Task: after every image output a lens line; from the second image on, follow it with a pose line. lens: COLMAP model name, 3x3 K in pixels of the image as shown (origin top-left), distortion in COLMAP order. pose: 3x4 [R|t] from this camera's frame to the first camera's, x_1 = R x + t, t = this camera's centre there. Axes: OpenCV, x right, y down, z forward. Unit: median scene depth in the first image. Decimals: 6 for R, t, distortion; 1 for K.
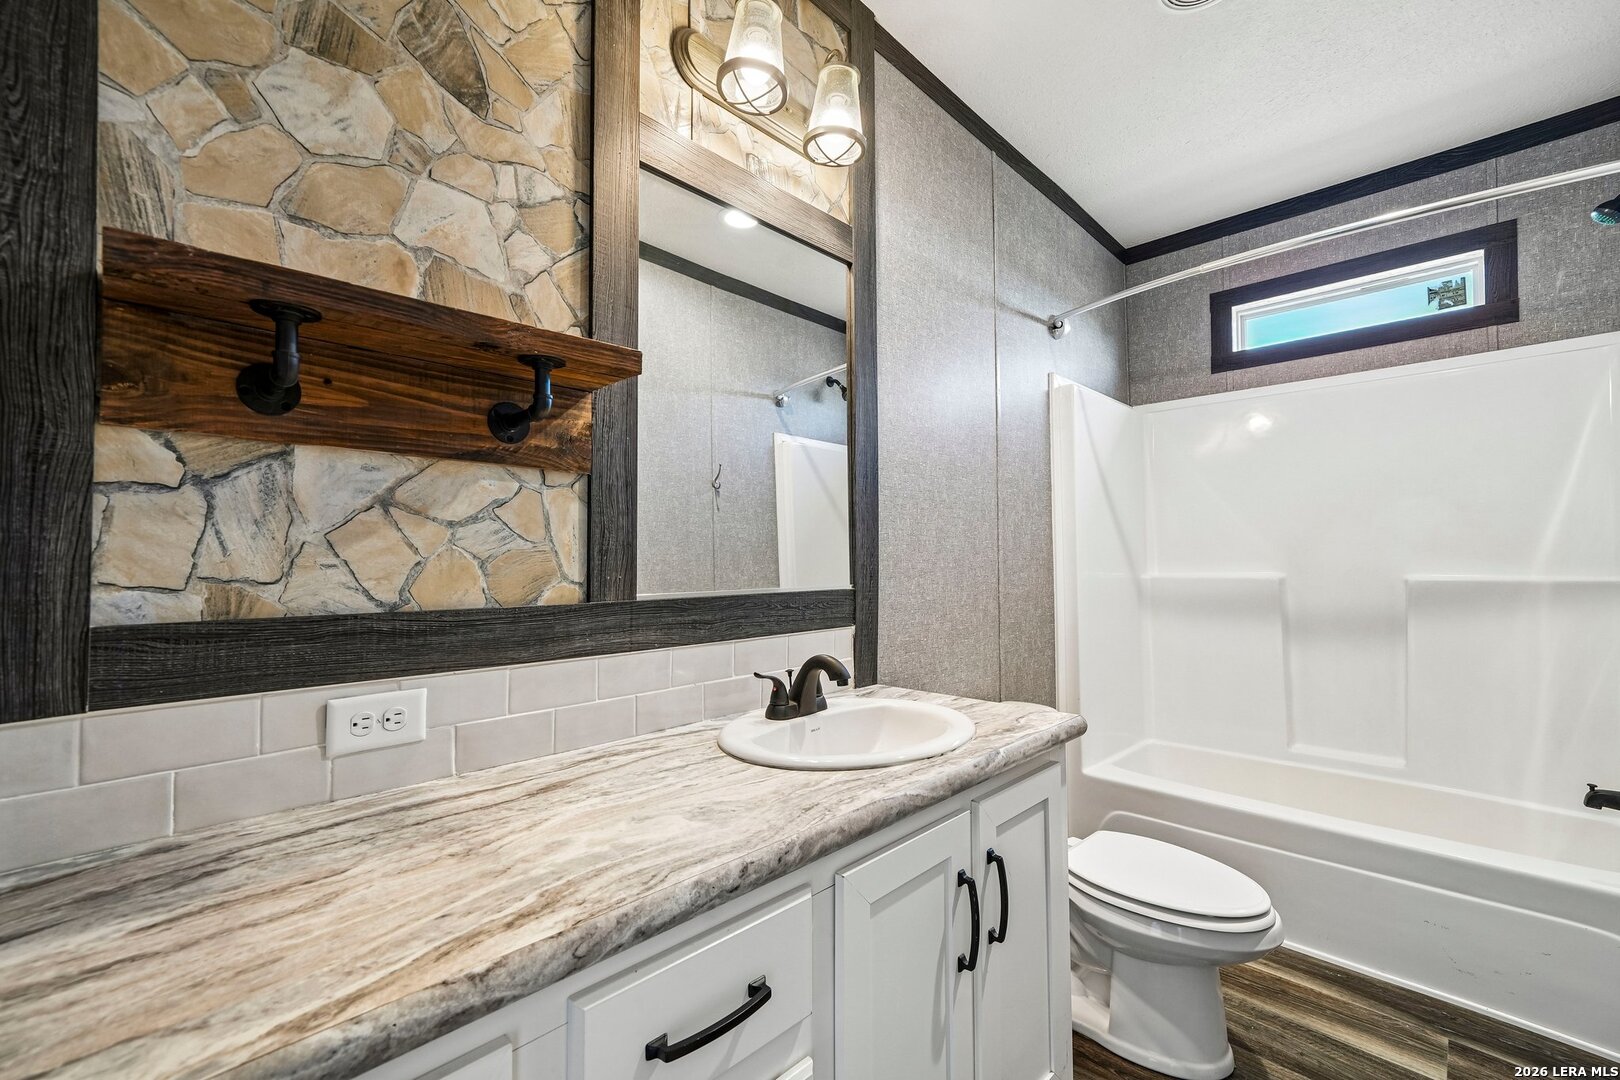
lens RADIAL K [[670.4, 0, 825.1], [0, 670.4, 543.2], [0, 0, 1]] dist [-0.006928, 0.002478]
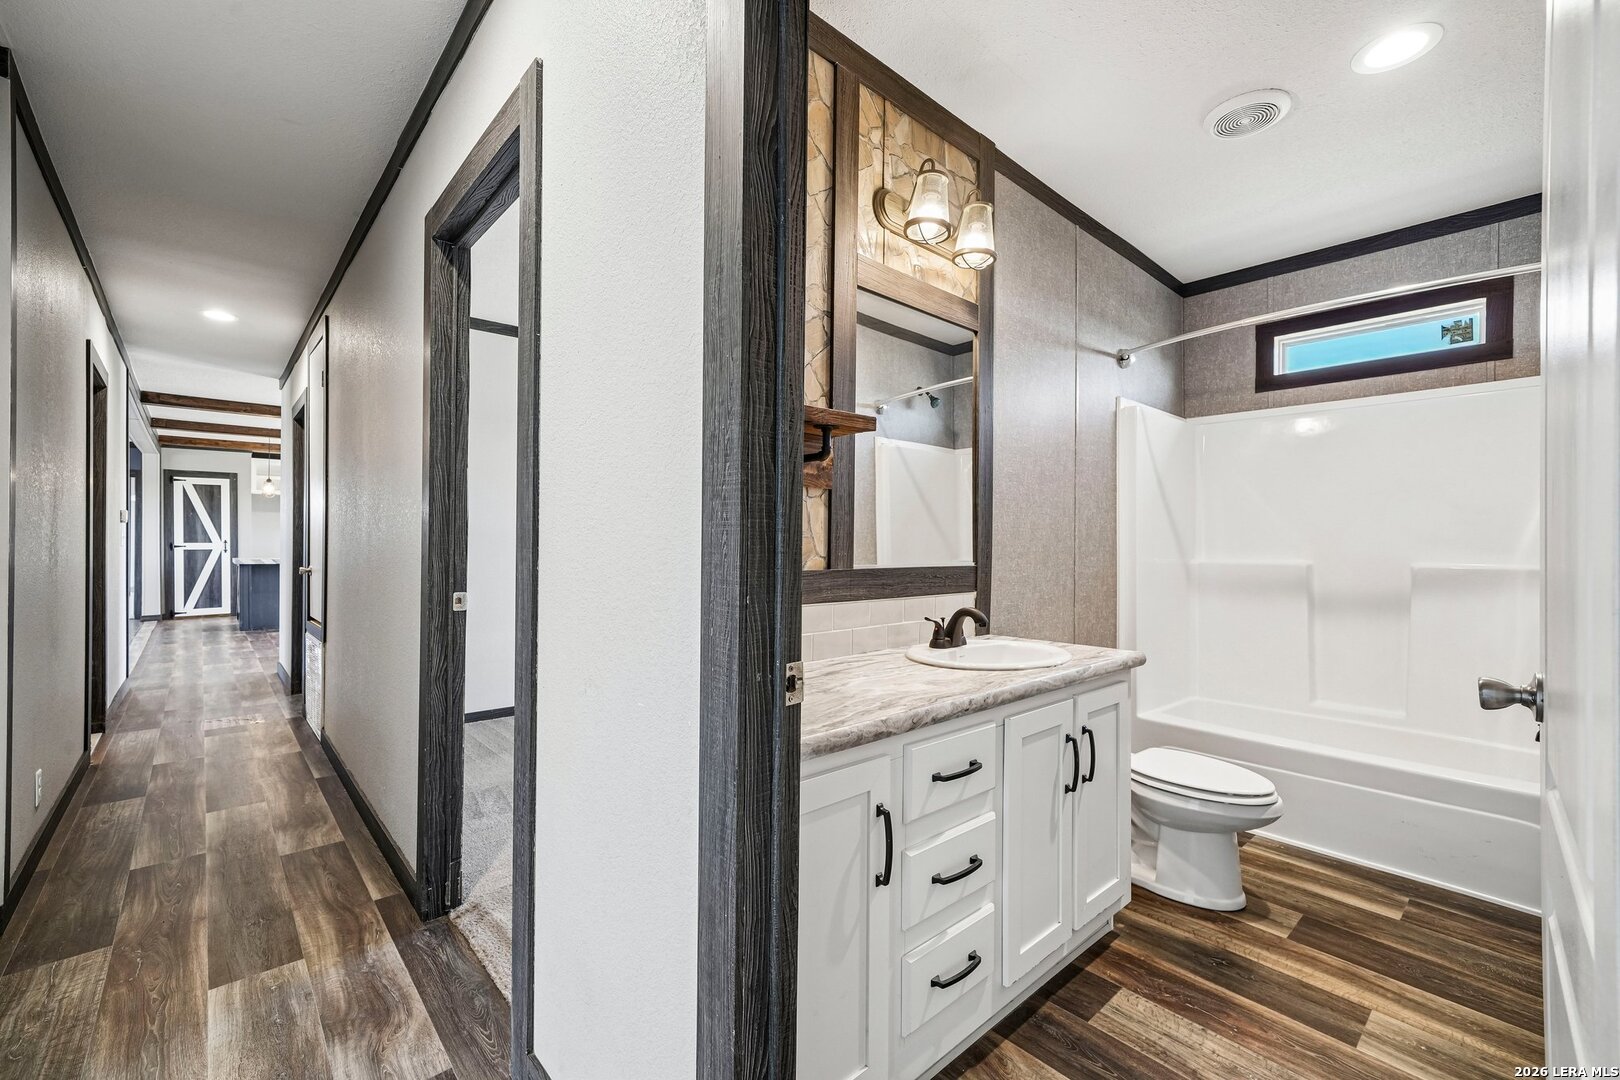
lens RADIAL K [[670.4, 0, 821.6], [0, 670.4, 541.8], [0, 0, 1]] dist [-0.006928, 0.002478]
pose [[0.997526, 0.013899, -0.068914, -0.182723], [-0.012319, 0.999653, 0.023297, -0.010181], [0.069214, -0.022390, 0.997351, -0.420956]]
